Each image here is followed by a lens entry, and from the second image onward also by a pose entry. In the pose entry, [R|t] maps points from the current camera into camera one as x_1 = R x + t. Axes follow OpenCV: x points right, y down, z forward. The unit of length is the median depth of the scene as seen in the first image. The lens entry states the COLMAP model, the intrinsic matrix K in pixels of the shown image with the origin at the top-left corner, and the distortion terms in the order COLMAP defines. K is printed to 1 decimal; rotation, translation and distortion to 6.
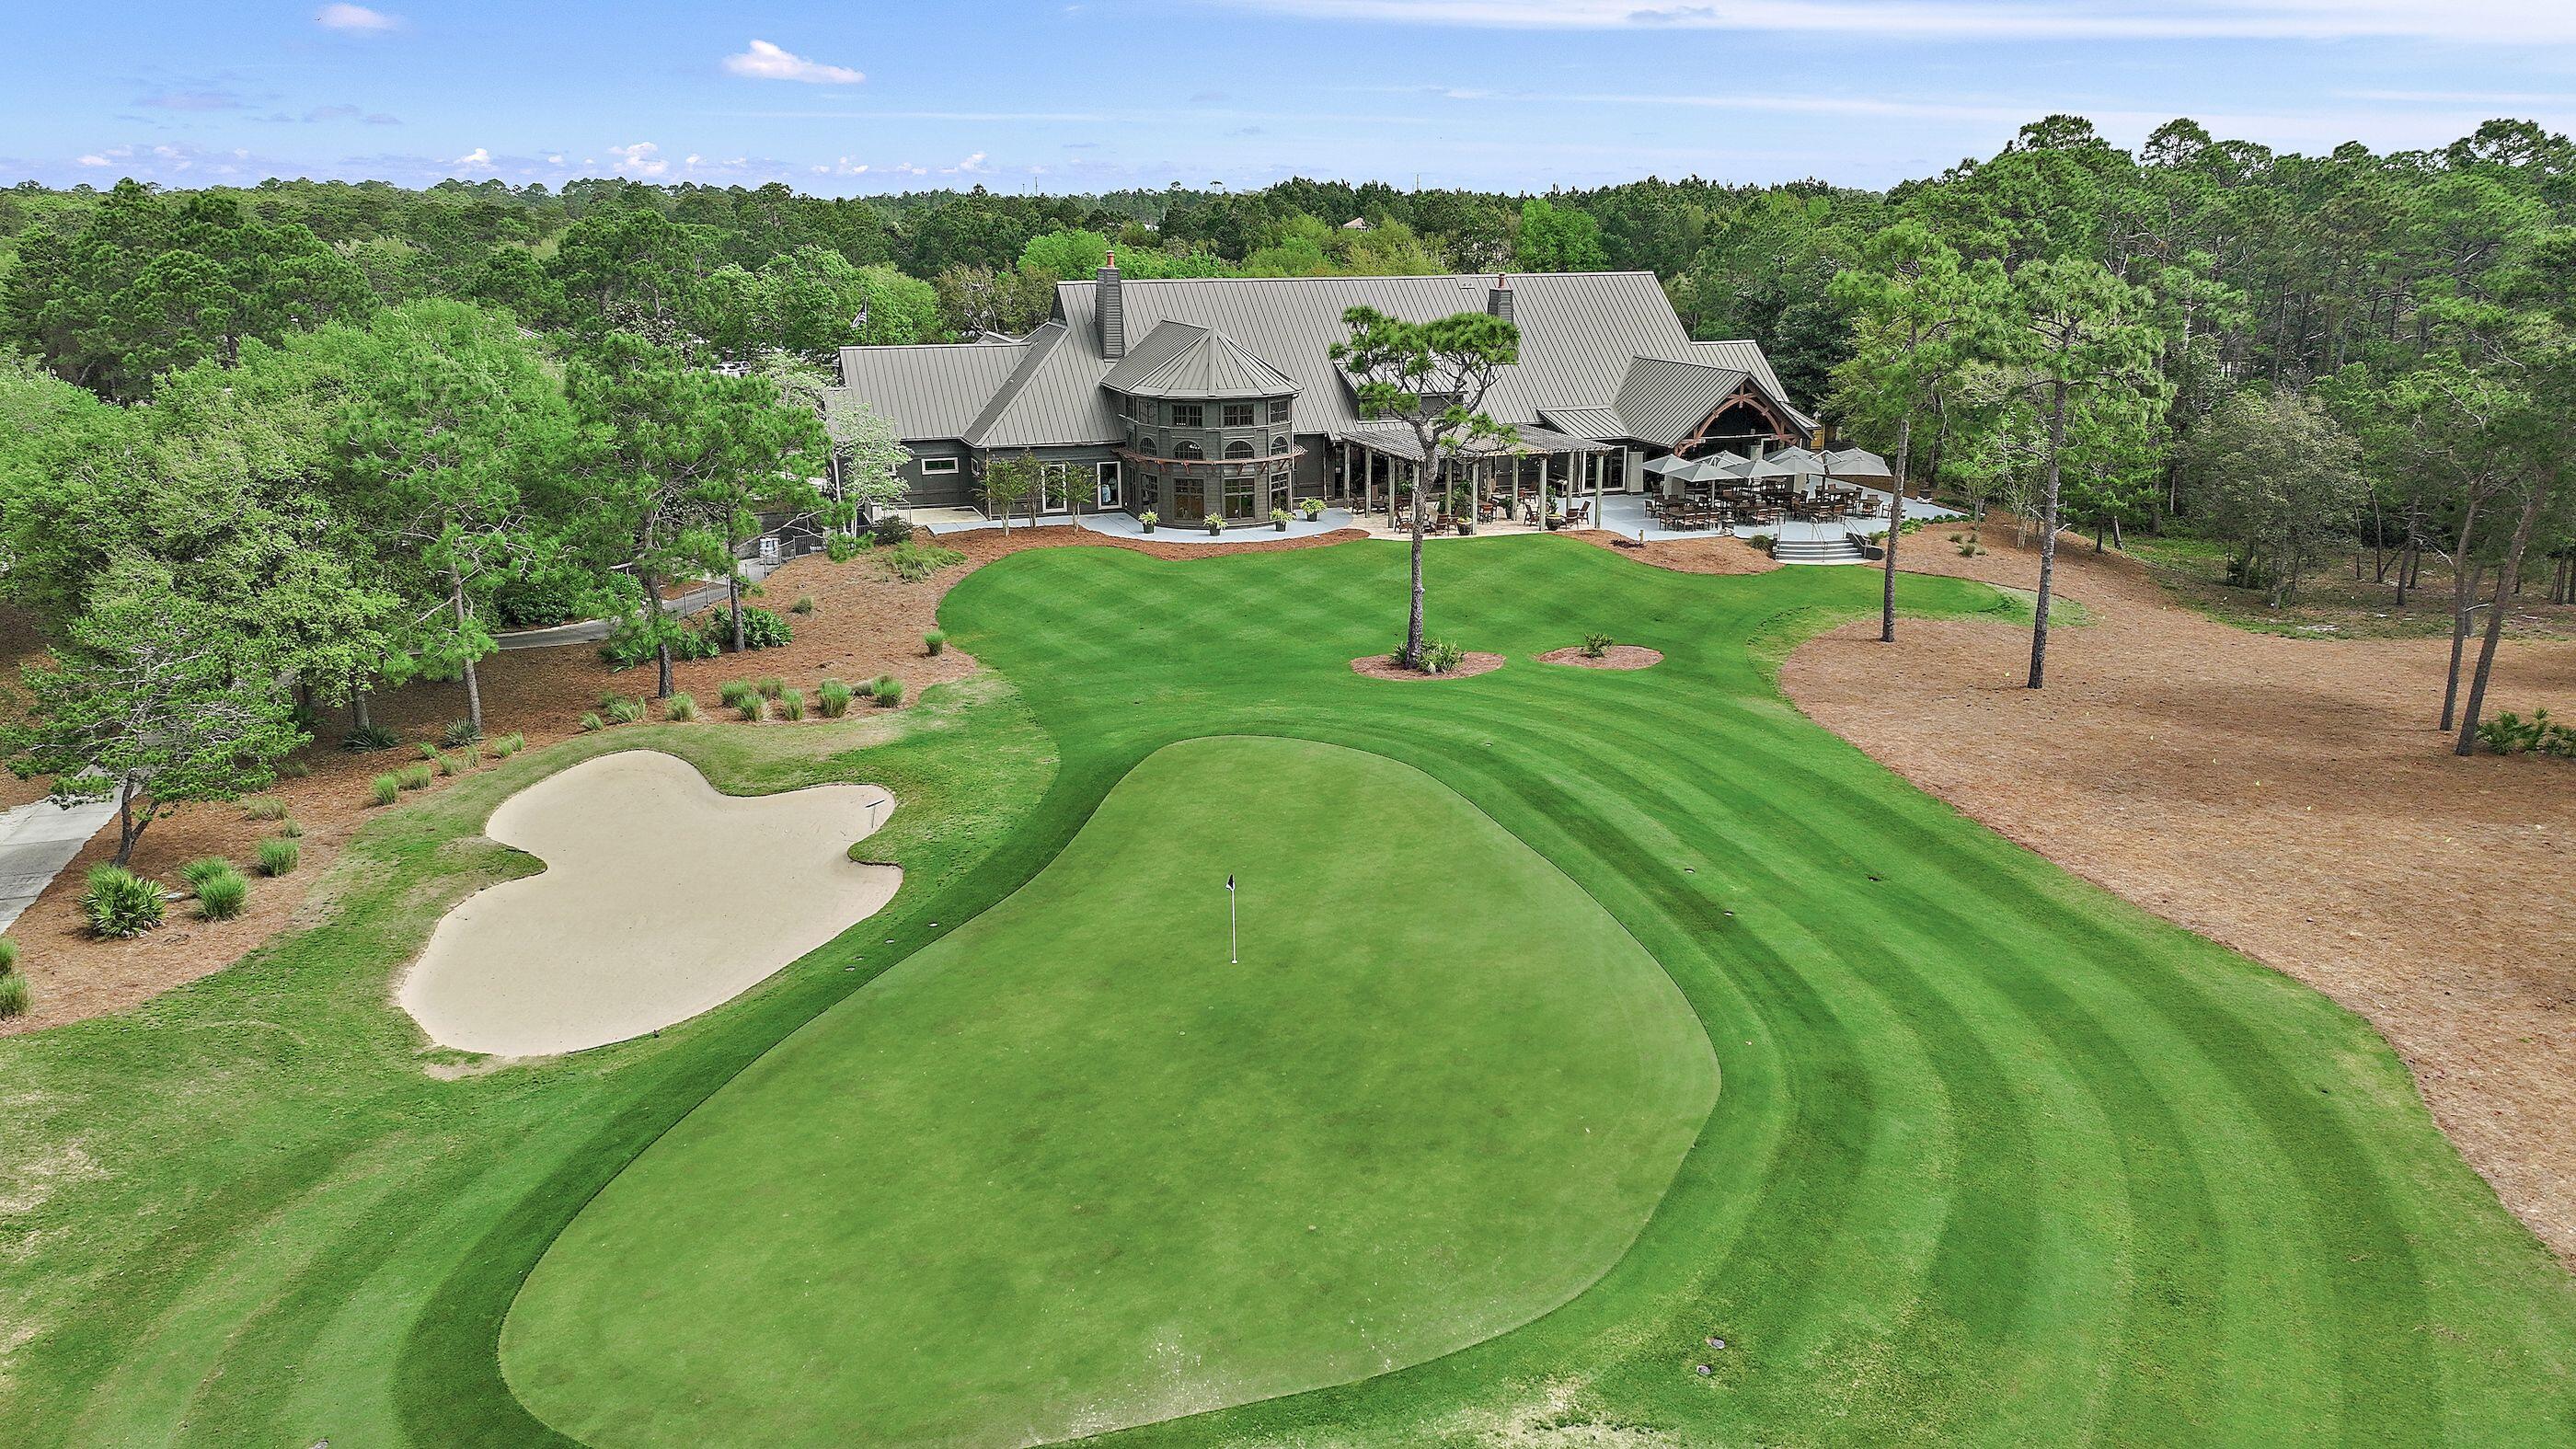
lens RADIAL K [[1830.5, 0, 1288.0], [0, 1830.5, 724.5], [0, 0, 1]] dist [0.010918, 0.004339]
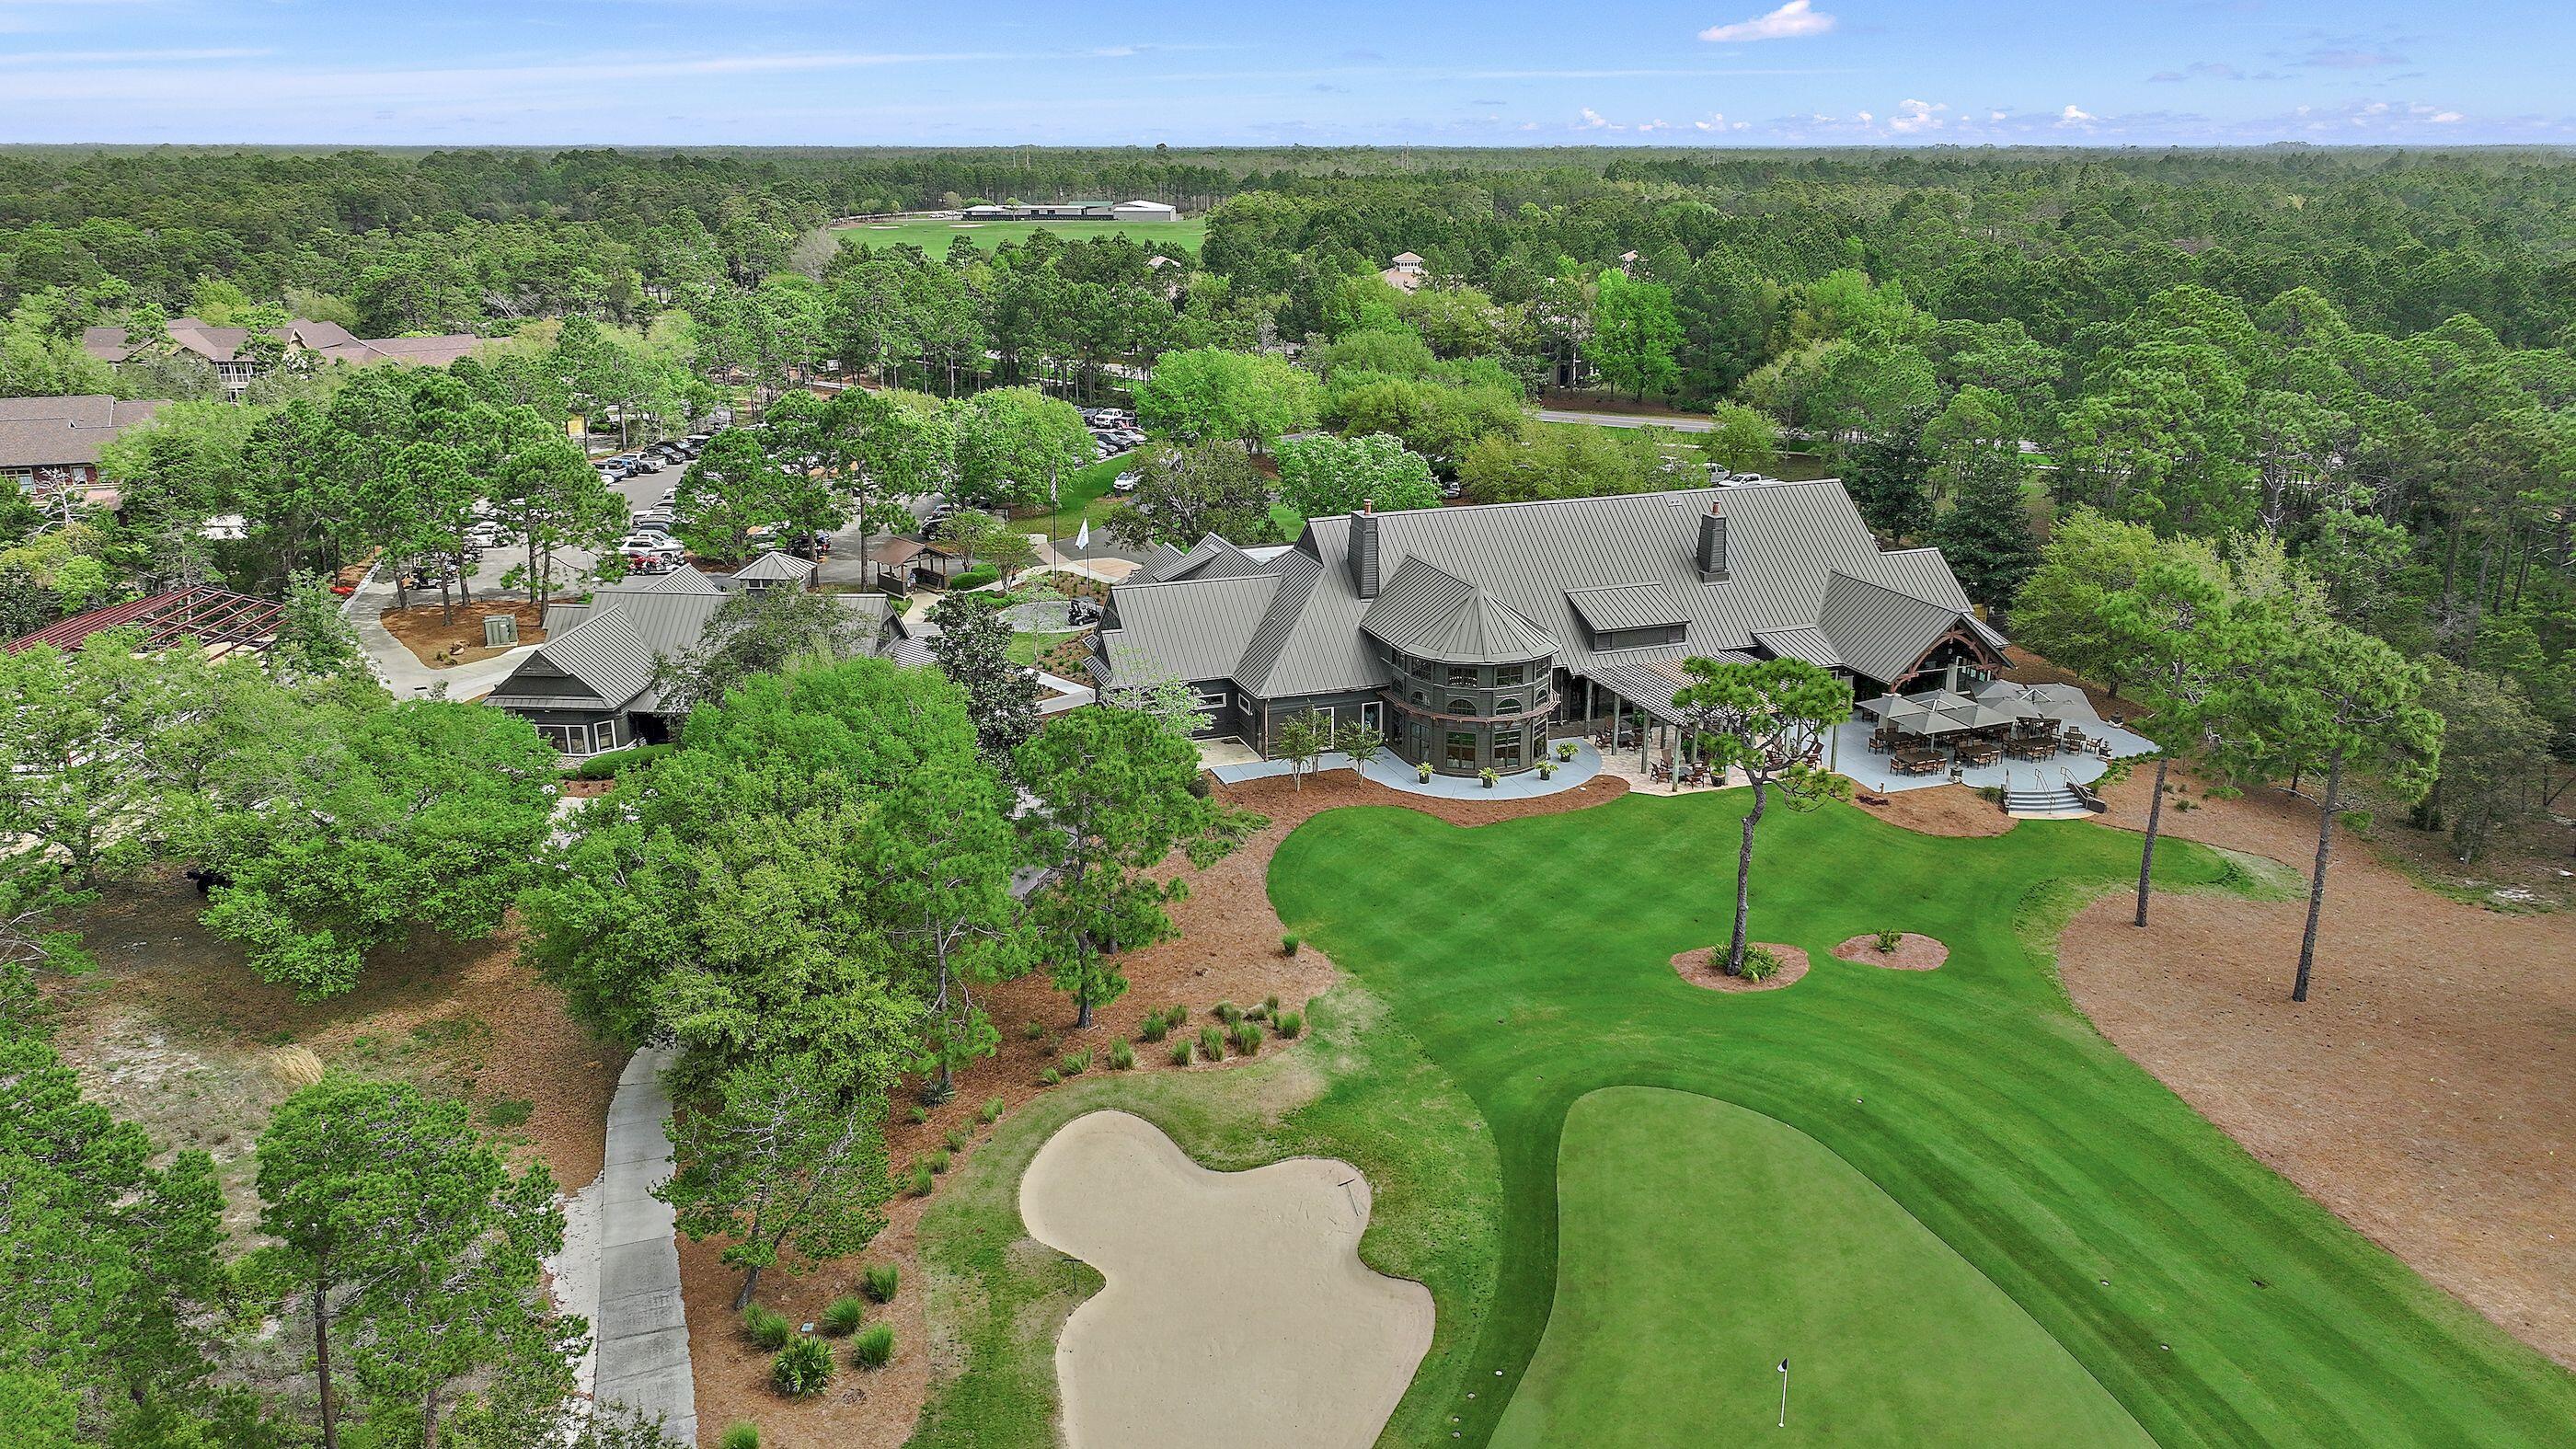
lens RADIAL K [[1830.5, 0, 1288.0], [0, 1830.5, 724.5], [0, 0, 1]] dist [0.010918, 0.004339]
pose [[0.999752, -0.003912, 0.021943, -0.190871], [0.003159, 0.999409, 0.034221, -0.186594], [-0.022063, -0.034143, 0.999173, -0.081720]]
